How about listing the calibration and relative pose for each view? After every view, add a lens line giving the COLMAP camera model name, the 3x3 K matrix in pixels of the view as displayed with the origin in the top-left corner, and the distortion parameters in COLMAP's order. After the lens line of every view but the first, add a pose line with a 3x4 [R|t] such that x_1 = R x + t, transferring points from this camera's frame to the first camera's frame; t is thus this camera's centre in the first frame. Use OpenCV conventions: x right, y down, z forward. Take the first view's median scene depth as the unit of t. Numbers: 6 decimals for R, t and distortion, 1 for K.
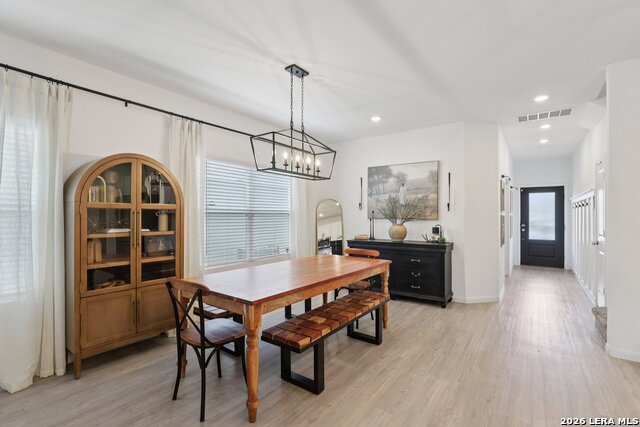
lens RADIAL K [[295.0, 0, 325.6], [0, 295.0, 214.0], [0, 0, 1]] dist [-0.015660, 0.005774]
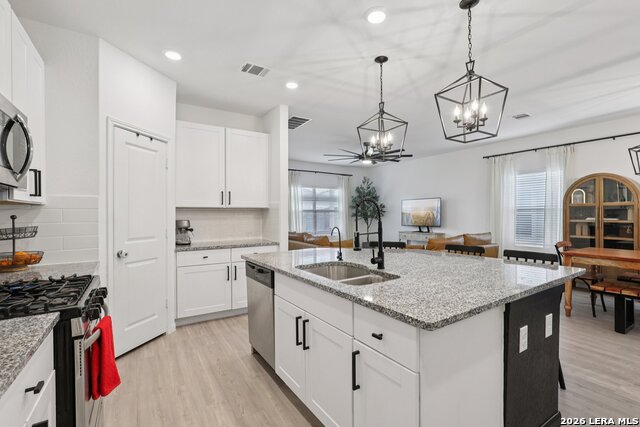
lens RADIAL K [[295.0, 0, 324.4], [0, 295.0, 213.6], [0, 0, 1]] dist [-0.015660, 0.005774]
pose [[-0.363245, -0.000470, -0.931694, 0.843238], [0.007801, 0.999963, -0.003546, 0.011297], [0.931661, -0.008556, -0.363228, 0.085029]]
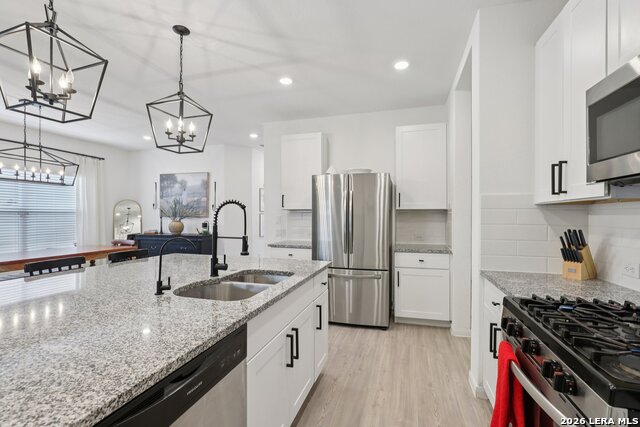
lens RADIAL K [[295.0, 0, 322.8], [0, 295.0, 215.9], [0, 0, 1]] dist [-0.015660, 0.005774]
pose [[0.943193, -0.001522, 0.332241, 0.426324], [-0.000069, 0.999989, 0.004777, 0.007470], [-0.332244, -0.004529, 0.943183, -0.408355]]
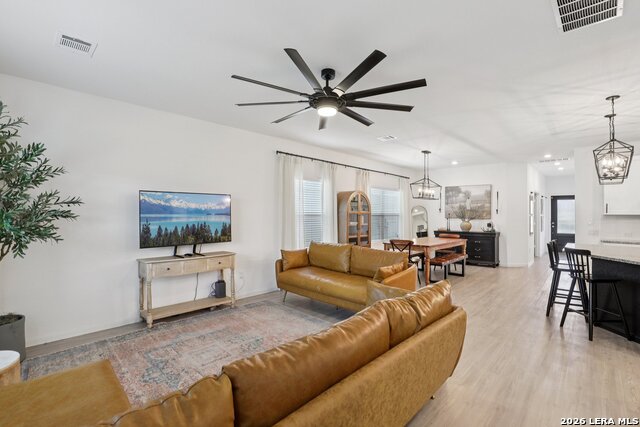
lens RADIAL K [[295.0, 0, 330.6], [0, 295.0, 213.3], [0, 0, 1]] dist [-0.015660, 0.005774]
pose [[0.993411, 0.000858, -0.114606, -0.347978], [-0.000840, 1.000000, 0.000205, -0.012385], [0.114607, -0.000107, 0.993411, -0.807862]]
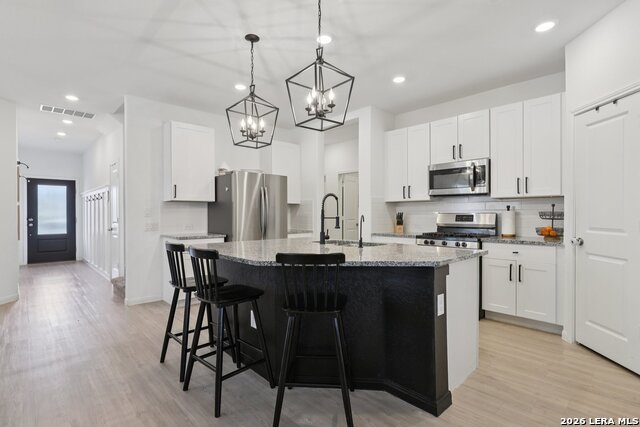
lens RADIAL K [[315.1, 0, 323.4], [0, 315.1, 212.8], [0, 0, 1]] dist [0.001121, 0.000705]
pose [[0.184186, -0.002125, 0.982889, -0.188532], [0.001643, 0.999997, 0.001854, 0.026552], [-0.982890, 0.001273, 0.184189, -0.108499]]
